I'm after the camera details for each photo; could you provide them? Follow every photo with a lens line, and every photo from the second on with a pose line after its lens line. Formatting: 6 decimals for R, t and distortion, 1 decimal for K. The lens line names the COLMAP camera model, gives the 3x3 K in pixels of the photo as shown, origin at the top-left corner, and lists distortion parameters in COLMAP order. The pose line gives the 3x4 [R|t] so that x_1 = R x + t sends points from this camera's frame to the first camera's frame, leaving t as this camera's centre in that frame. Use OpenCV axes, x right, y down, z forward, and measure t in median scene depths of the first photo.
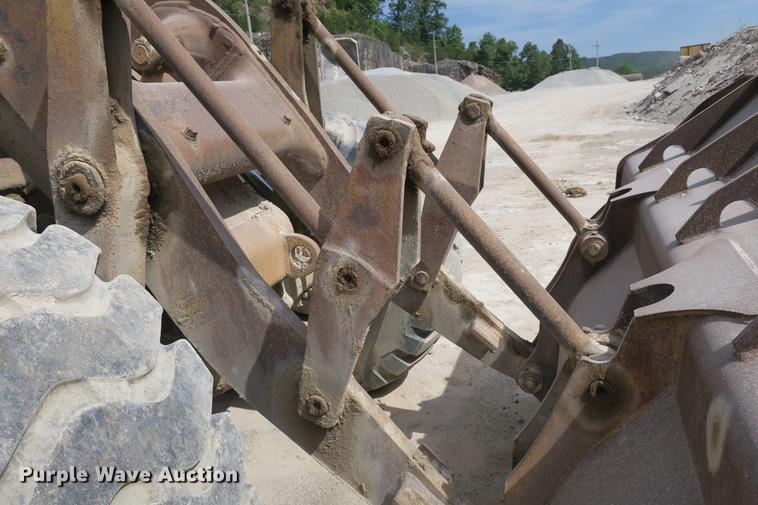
lens RADIAL K [[590.0, 0, 379.0], [0, 590.0, 252.5], [0, 0, 1]] dist [-0.007600, 0.001795]
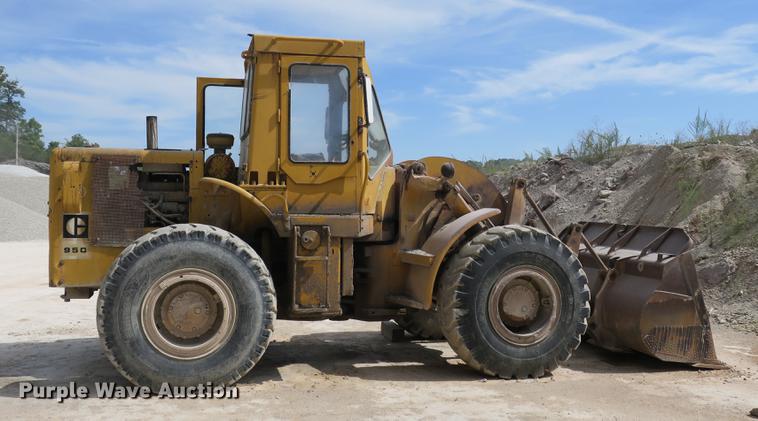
lens RADIAL K [[788.8, 0, 379.0], [0, 788.8, 210.5], [0, 0, 1]] dist [-0.020499, -0.004418]
pose [[0.815666, 0.101464, 0.569556, -4.227160], [0.055297, 0.966319, -0.251337, 1.032411], [-0.575874, 0.236502, 0.782583, -2.726747]]
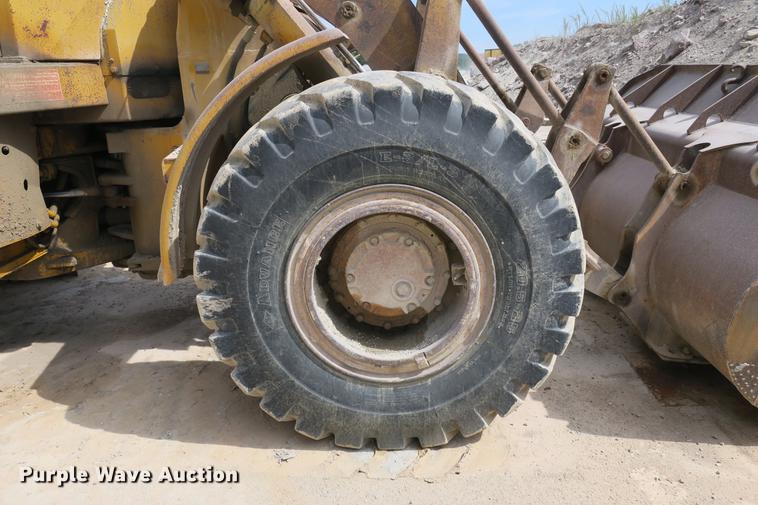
lens RADIAL K [[590.0, 0, 379.0], [0, 590.0, 252.5], [0, 0, 1]] dist [-0.007600, 0.001795]
pose [[0.946979, -0.025430, 0.320289, -1.167430], [0.018741, 0.999538, 0.023948, 0.315703], [-0.320750, -0.016675, 0.947017, -0.644950]]
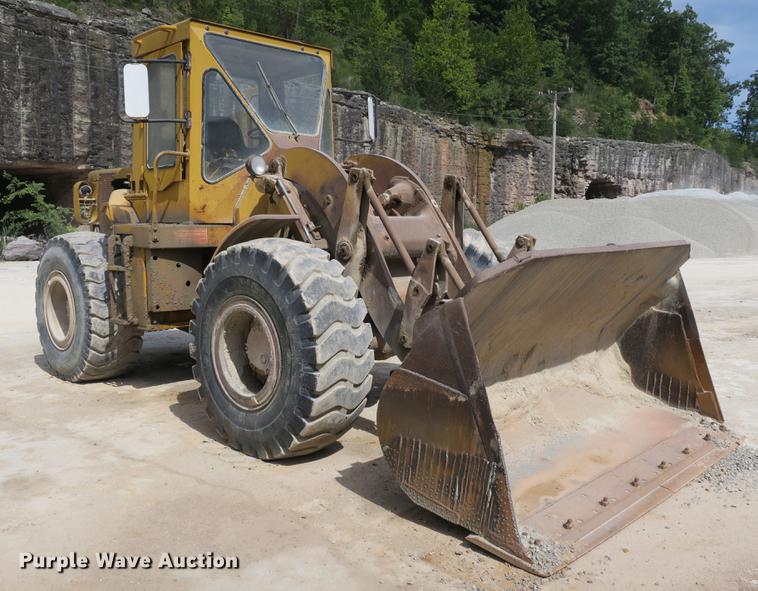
lens RADIAL K [[697.6, 0, 406.6], [0, 697.6, 292.2], [0, 0, 1]] dist [0.001810, -0.003077]
pose [[0.911171, 0.141487, -0.386973, 1.051594], [-0.191370, 0.977067, -0.093363, 0.324047], [0.364889, 0.159125, 0.917352, -1.866922]]
